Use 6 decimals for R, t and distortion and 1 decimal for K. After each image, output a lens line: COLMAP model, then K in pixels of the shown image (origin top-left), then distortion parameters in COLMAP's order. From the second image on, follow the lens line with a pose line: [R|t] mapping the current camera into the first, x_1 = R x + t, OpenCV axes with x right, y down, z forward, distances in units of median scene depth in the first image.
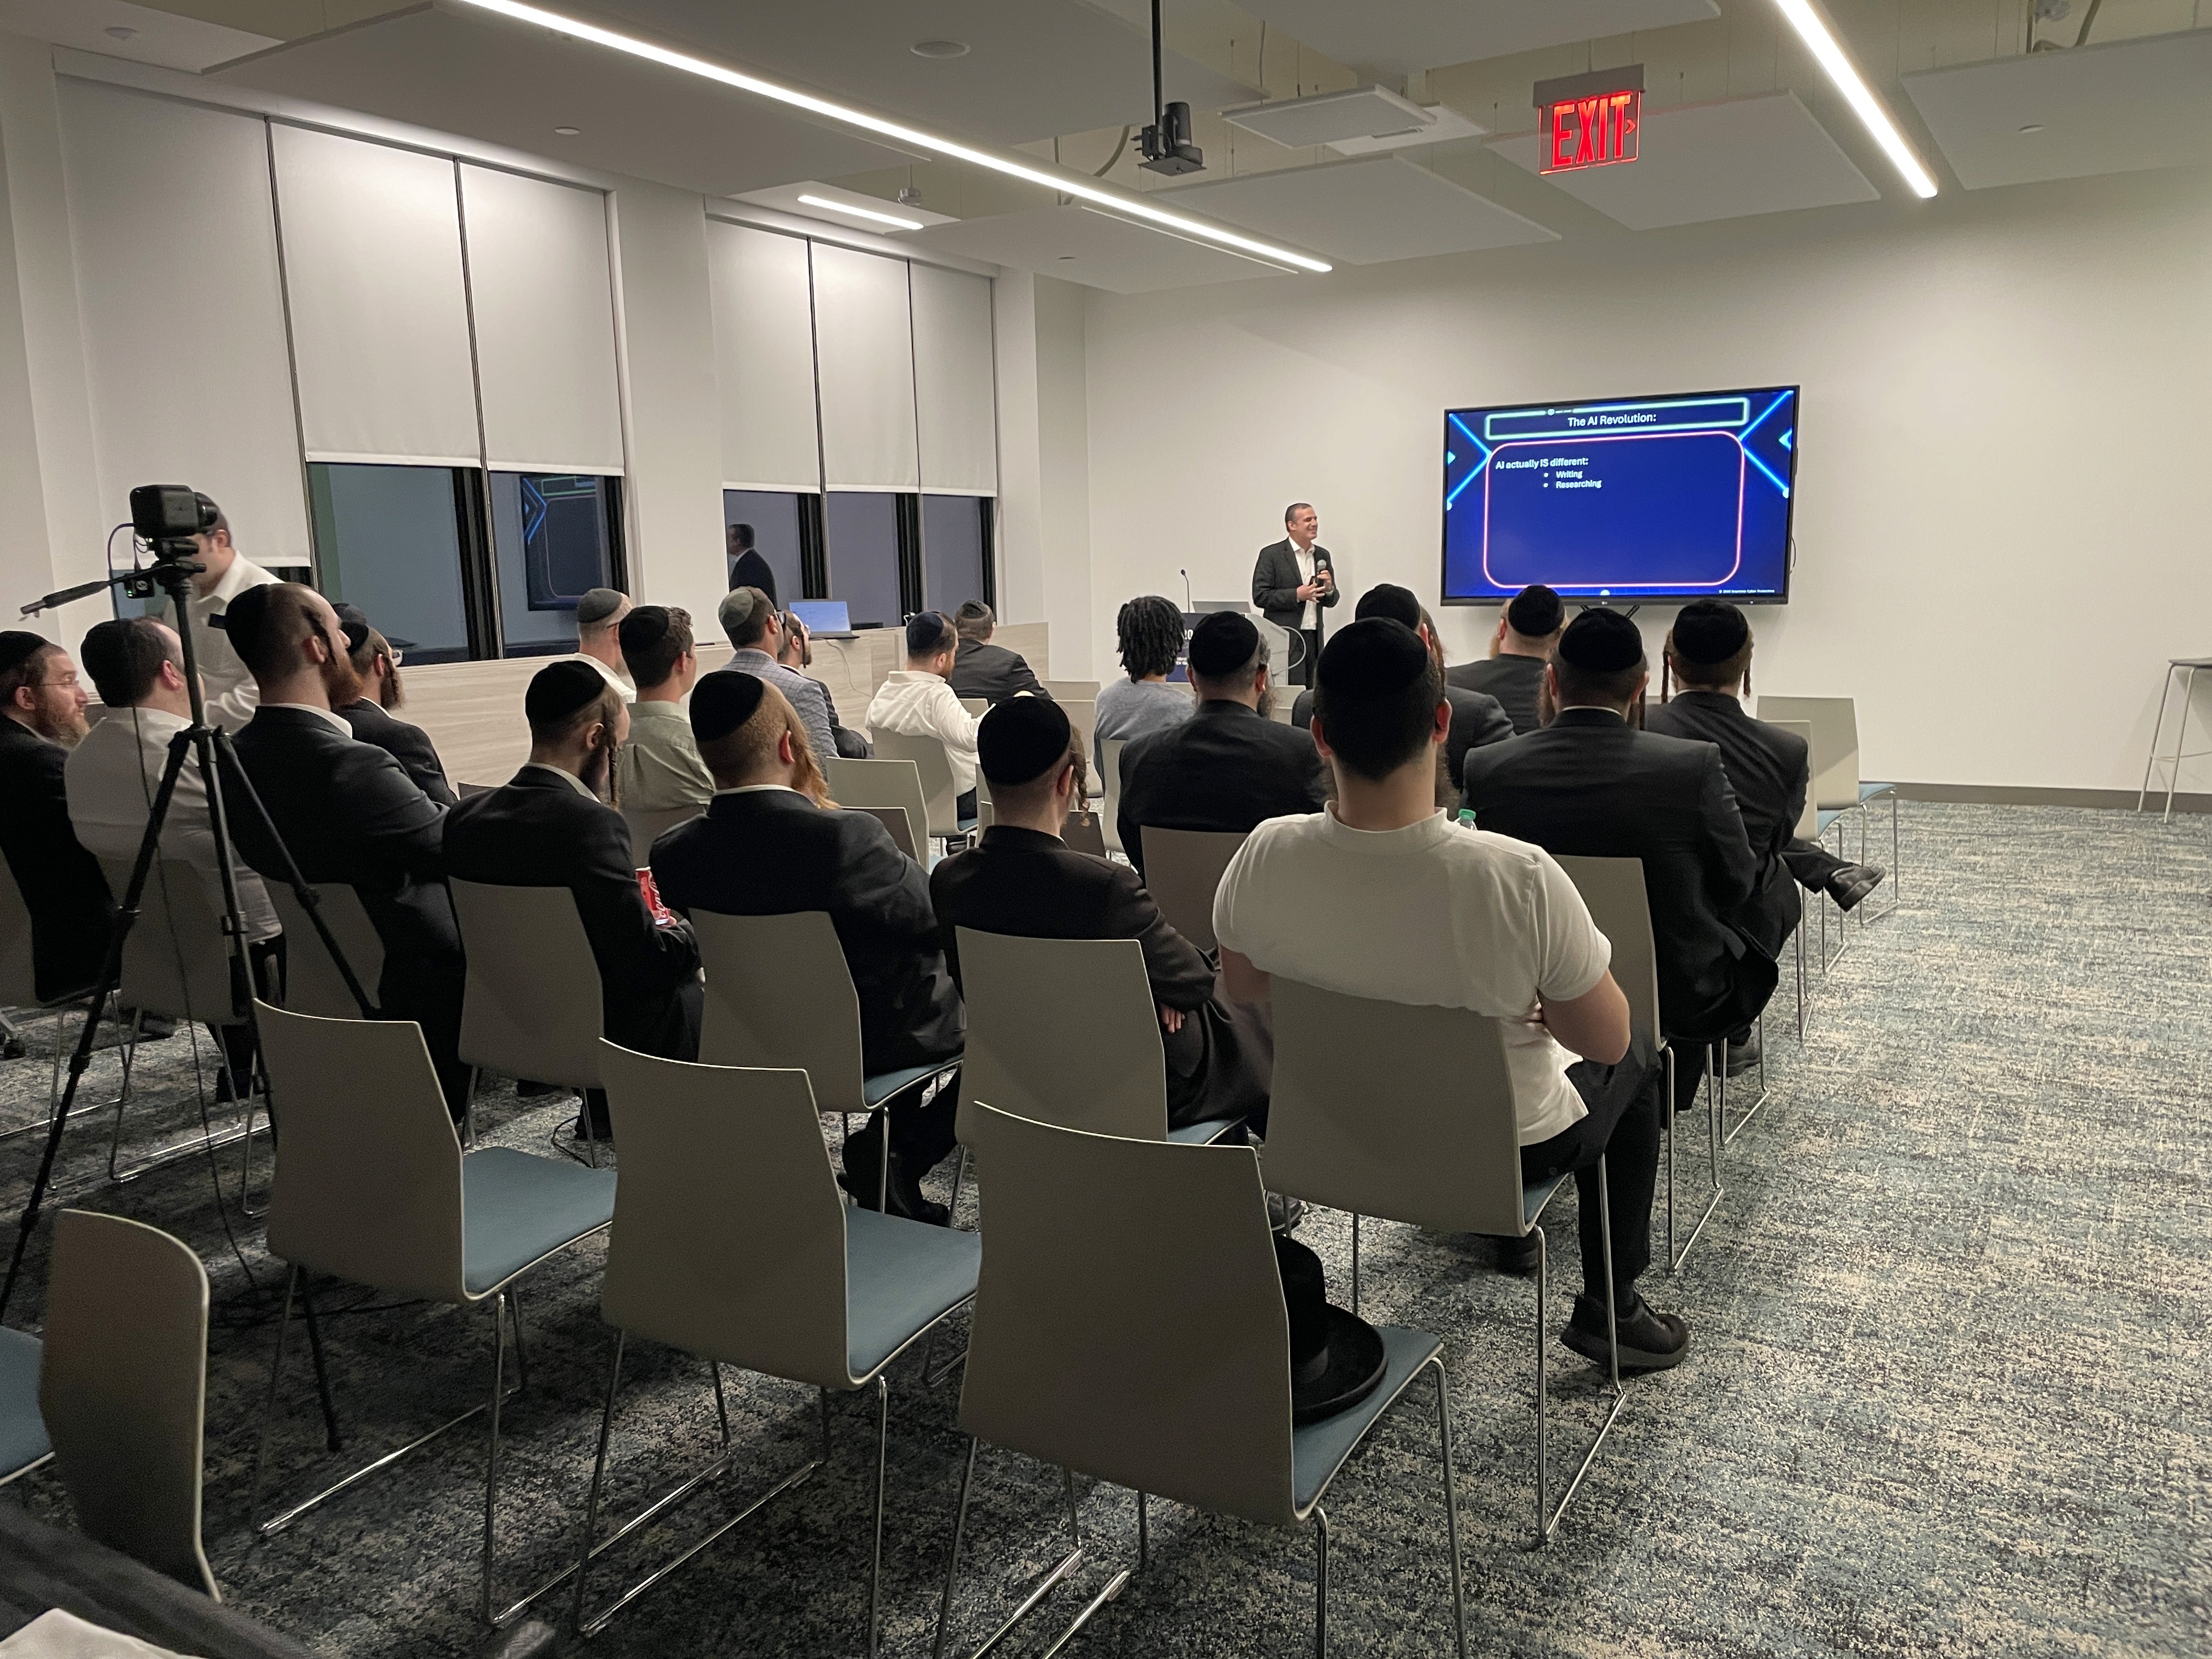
lens RADIAL K [[1712.6, 0, 1087.1], [0, 1712.6, 841.5], [0, 0, 1]] dist [0.091740, -0.130712]
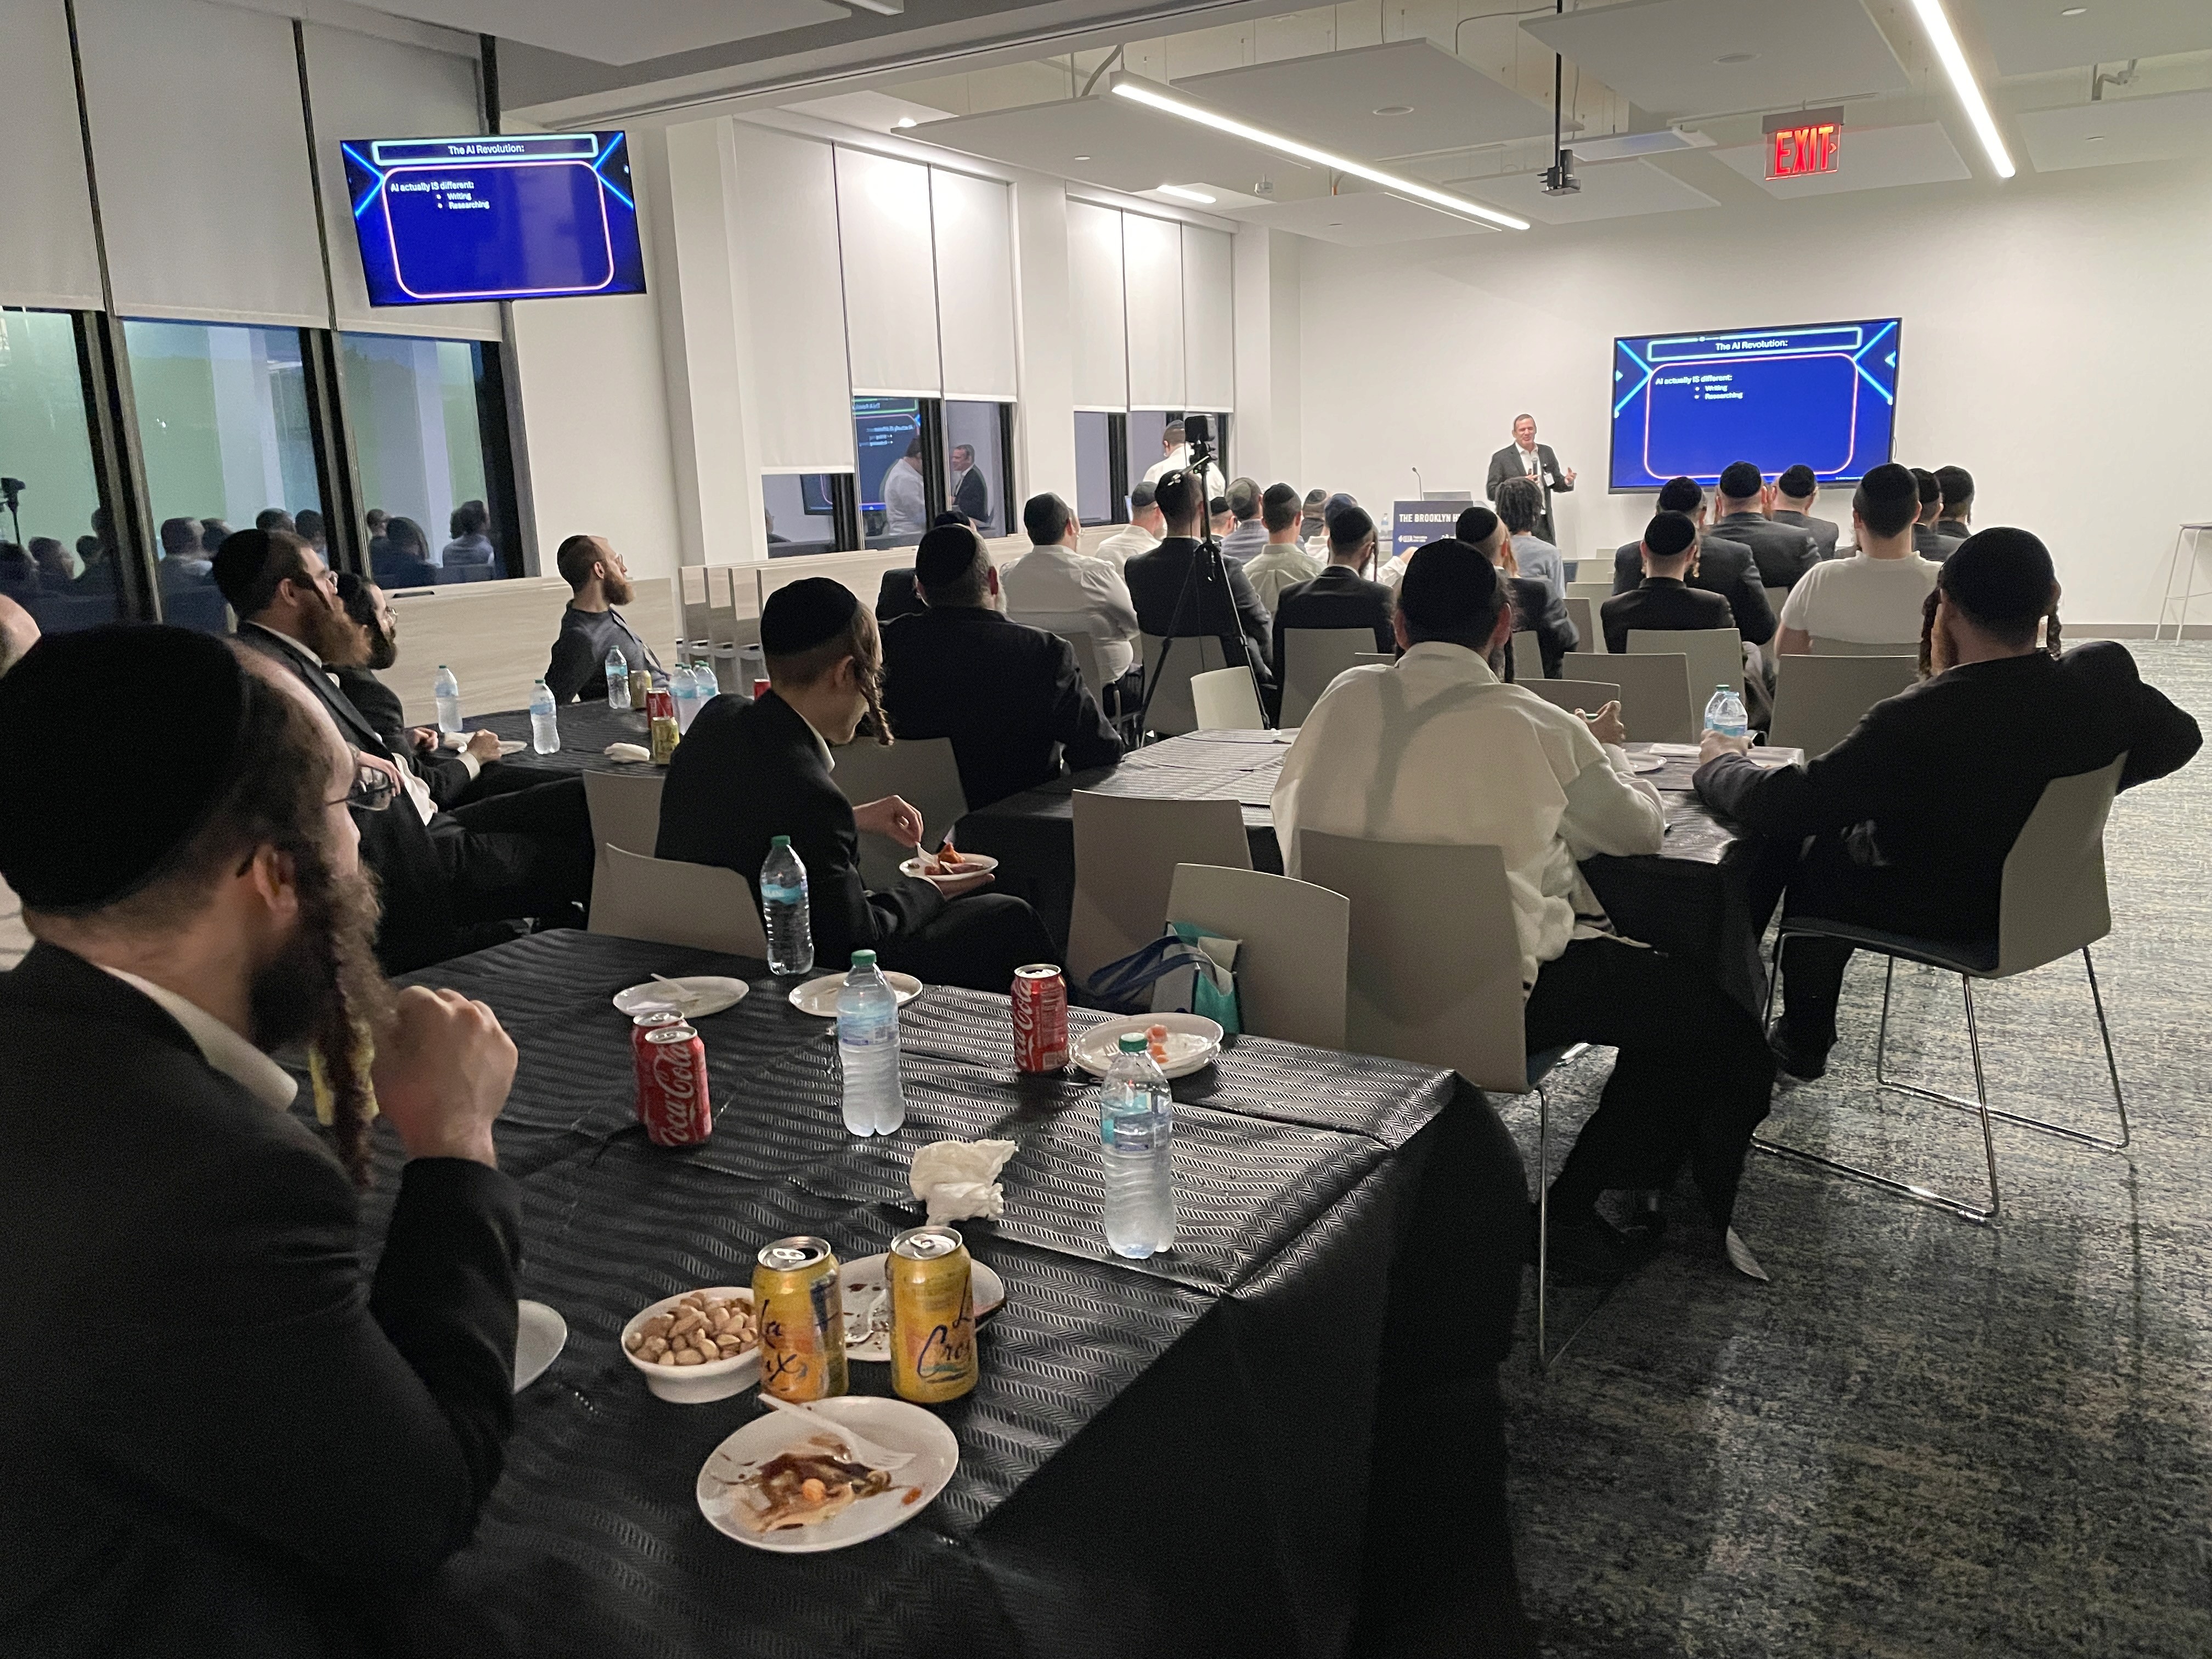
lens RADIAL K [[1706.7, 0, 1106.0], [0, 1706.7, 829.5], [0, 0, 1]] dist [0.086690, -0.122825]
pose [[0.999600, -0.018163, 0.021665, -0.226882], [0.017253, 0.998991, 0.041468, 0.058218], [-0.022397, -0.041078, 0.998905, -0.306991]]
